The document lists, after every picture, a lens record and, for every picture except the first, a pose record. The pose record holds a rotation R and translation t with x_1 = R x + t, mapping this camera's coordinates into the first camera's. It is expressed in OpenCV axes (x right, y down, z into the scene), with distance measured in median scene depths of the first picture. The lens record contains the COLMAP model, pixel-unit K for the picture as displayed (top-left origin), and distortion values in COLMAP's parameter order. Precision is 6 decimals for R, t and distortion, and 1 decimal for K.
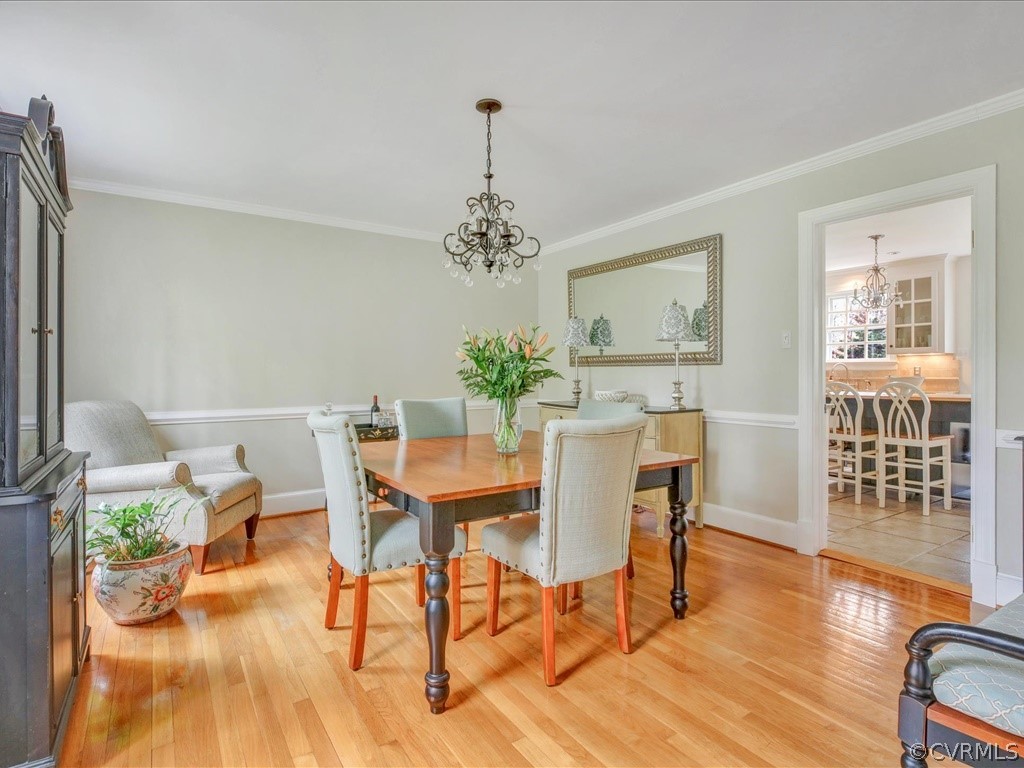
lens RADIAL K [[531.1, 0, 511.6], [0, 531.1, 375.8], [0, 0, 1]] dist [0.010254, -0.001213]
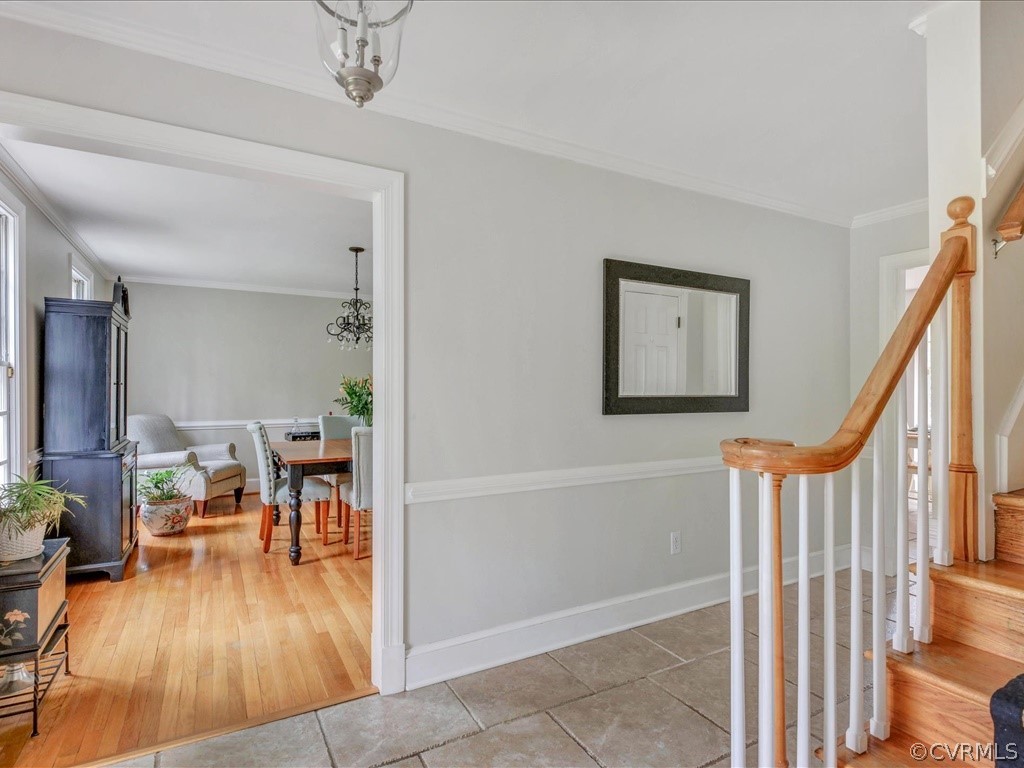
lens RADIAL K [[531.1, 0, 510.7], [0, 531.1, 389.8], [0, 0, 1]] dist [0.010254, -0.001213]
pose [[0.997646, 0.006478, -0.068271, 0.619580], [-0.006576, 0.999978, -0.001221, -0.046062], [0.068262, 0.001667, 0.997666, -0.757684]]
